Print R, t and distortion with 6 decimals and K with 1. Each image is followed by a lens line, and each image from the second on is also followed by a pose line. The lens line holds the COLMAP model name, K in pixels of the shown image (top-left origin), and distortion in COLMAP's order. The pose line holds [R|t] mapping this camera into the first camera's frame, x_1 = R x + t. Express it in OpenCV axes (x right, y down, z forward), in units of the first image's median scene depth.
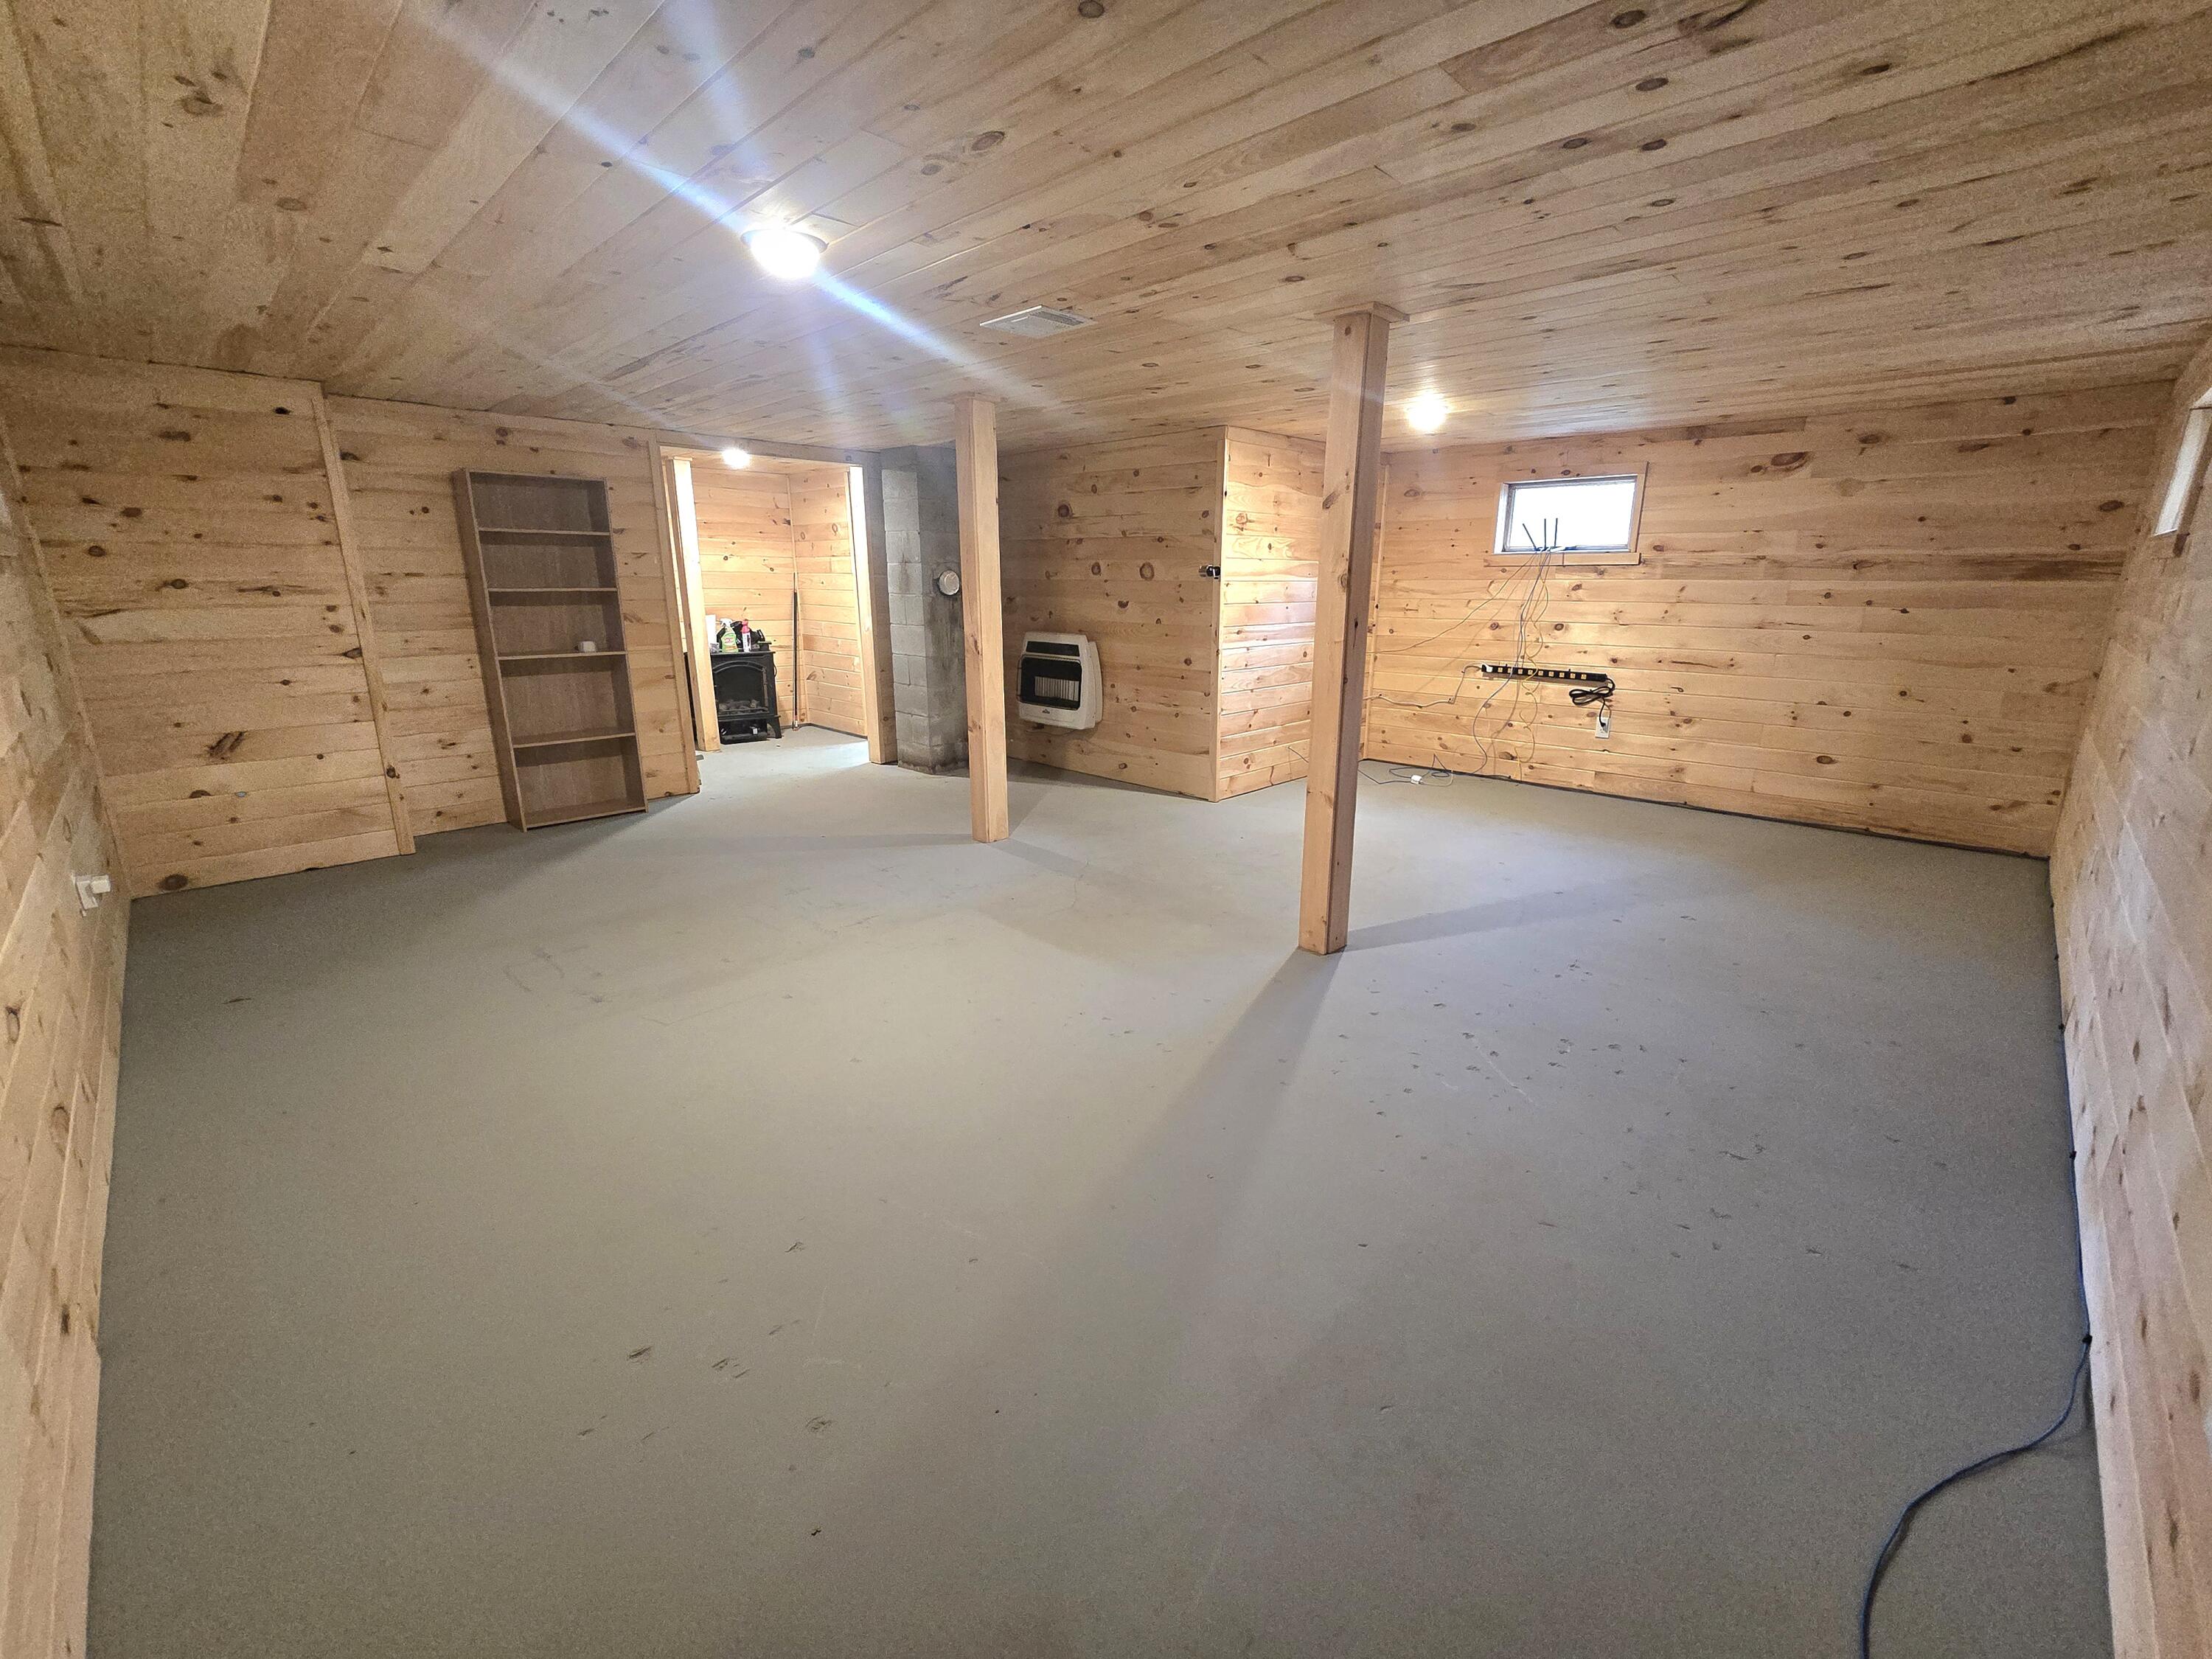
lens RADIAL K [[907.0, 0, 1118.7], [0, 907.0, 822.3], [0, 0, 1]] dist [-0.004358, 0.000054]
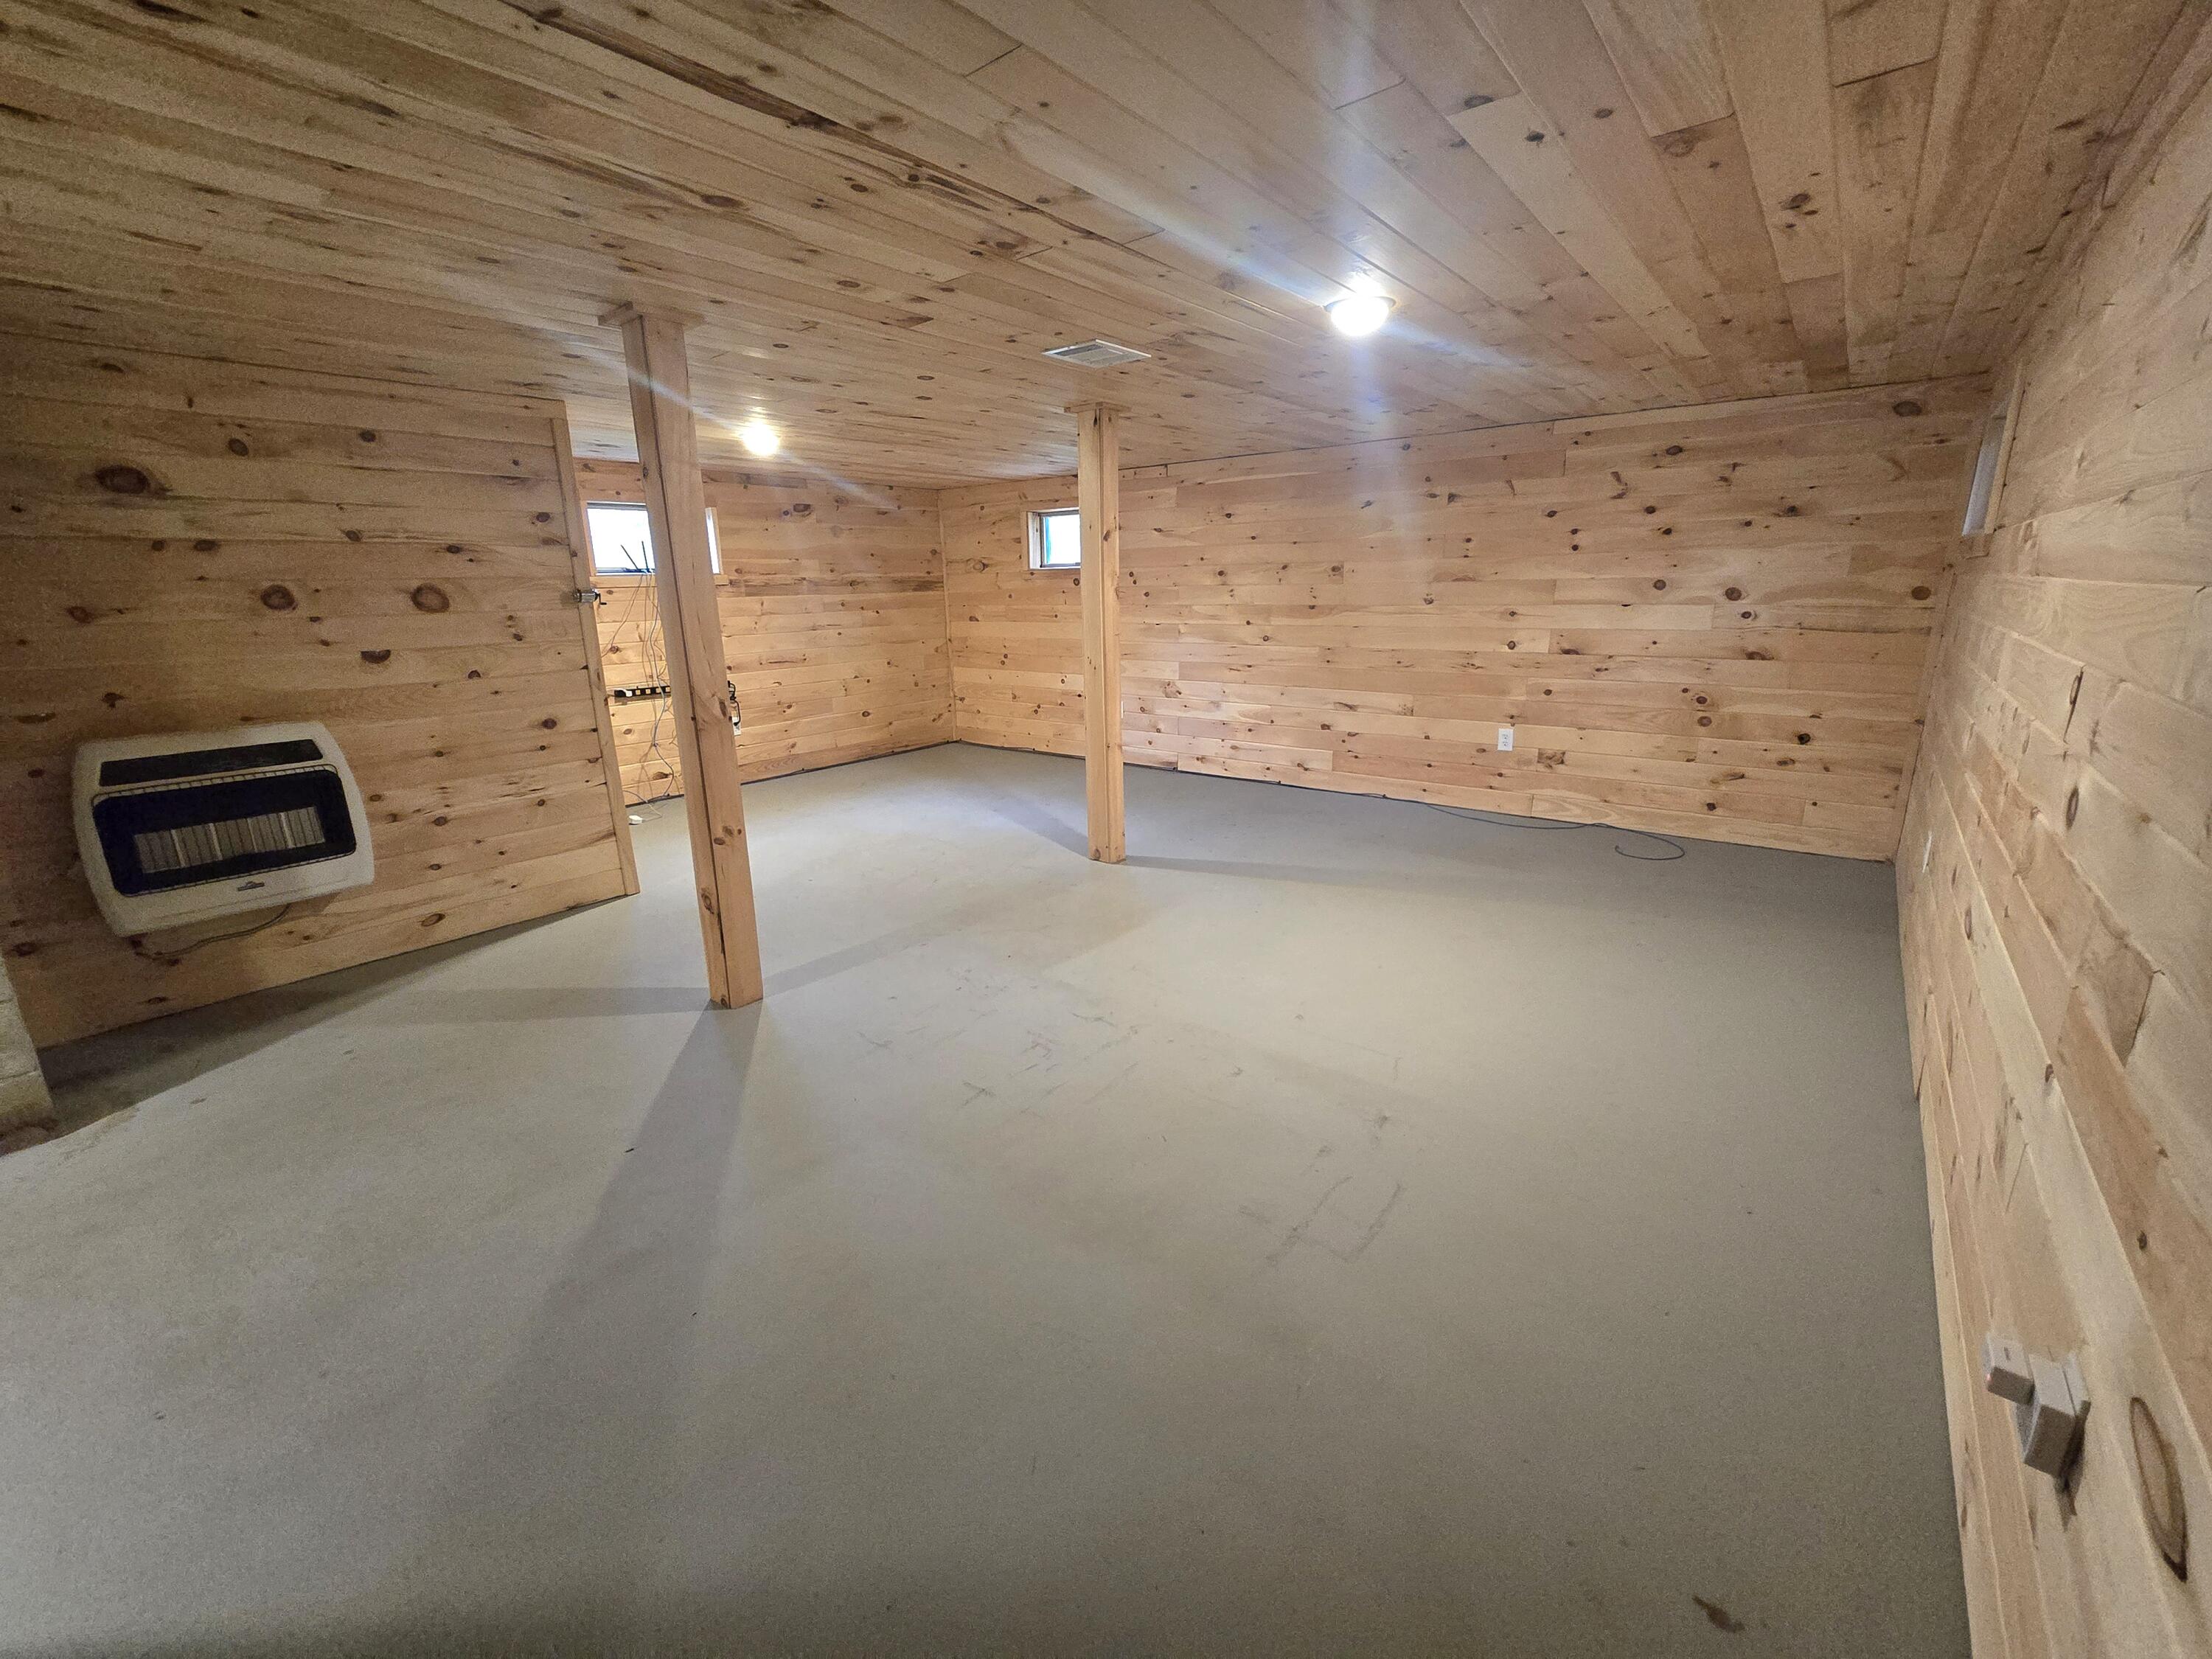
lens RADIAL K [[907.0, 0, 1115.6], [0, 907.0, 821.2], [0, 0, 1]] dist [-0.004358, 0.000054]
pose [[-0.094855, -0.253283, 0.962731, -0.715302], [0.281912, 0.920668, 0.269993, -0.187066], [-0.954740, 0.297016, -0.015926, 0.661828]]
